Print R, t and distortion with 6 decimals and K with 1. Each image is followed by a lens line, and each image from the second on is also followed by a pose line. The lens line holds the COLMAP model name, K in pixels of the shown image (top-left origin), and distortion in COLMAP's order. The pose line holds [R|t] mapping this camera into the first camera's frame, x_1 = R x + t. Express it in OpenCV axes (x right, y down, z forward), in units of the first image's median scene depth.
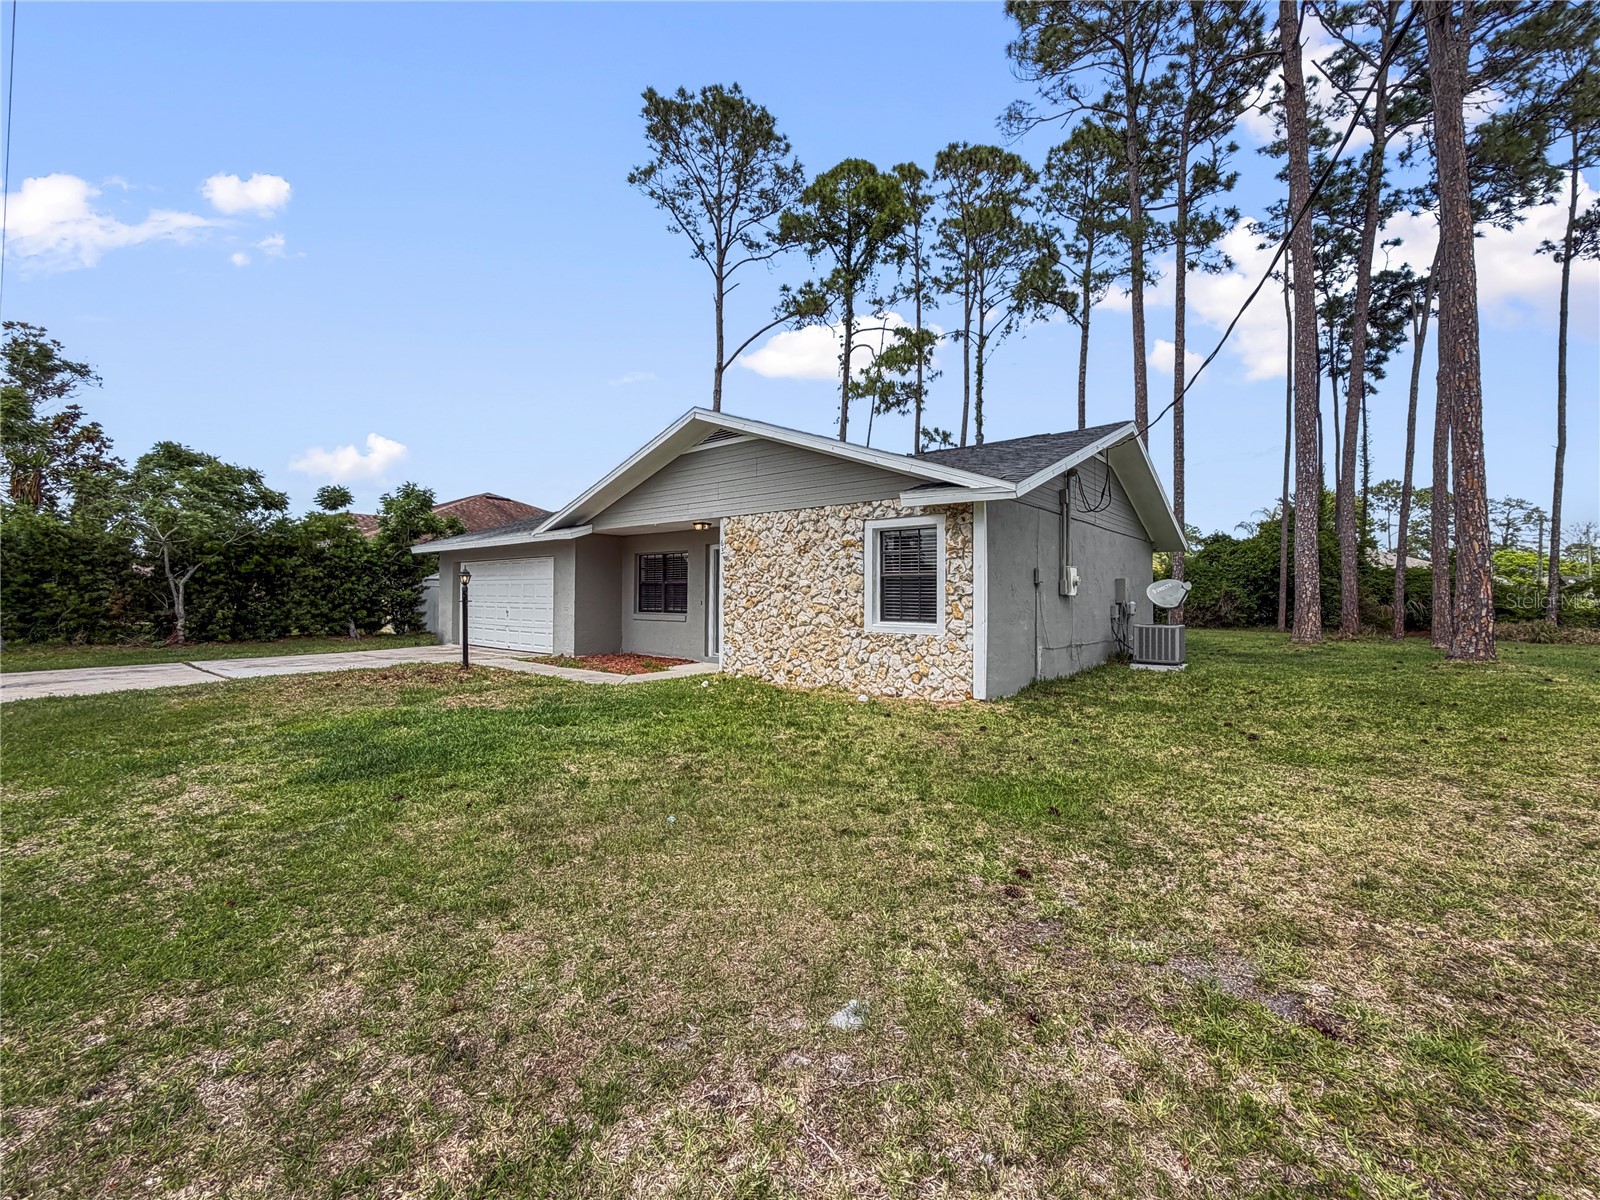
lens RADIAL K [[653.1, 0, 789.3], [0, 653.1, 592.5], [0, 0, 1]] dist [0.001872, -0.000078]
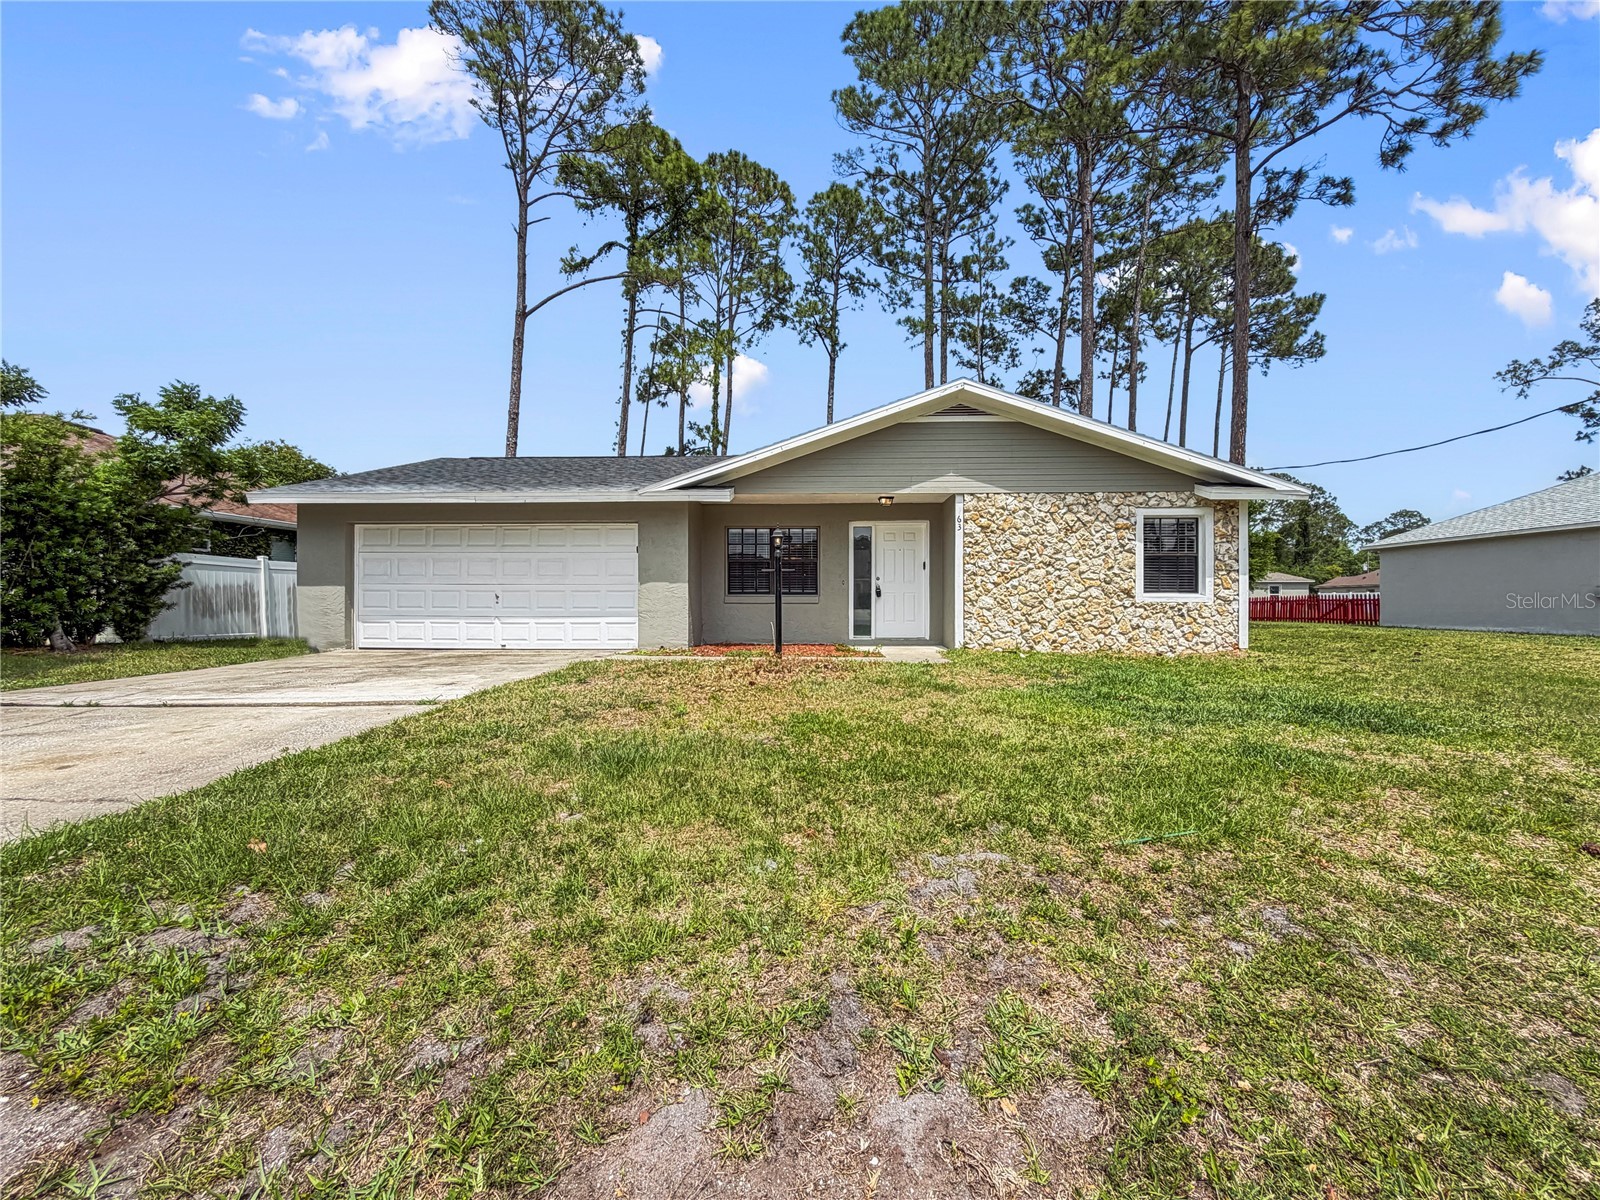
lens RADIAL K [[653.1, 0, 796.3], [0, 653.1, 603.7], [0, 0, 1]] dist [0.001872, -0.000078]
pose [[0.799021, -0.004847, 0.601283, -1.021337], [-0.001862, 0.999943, 0.010536, 0.048838], [-0.601300, -0.009538, 0.798967, 0.395943]]
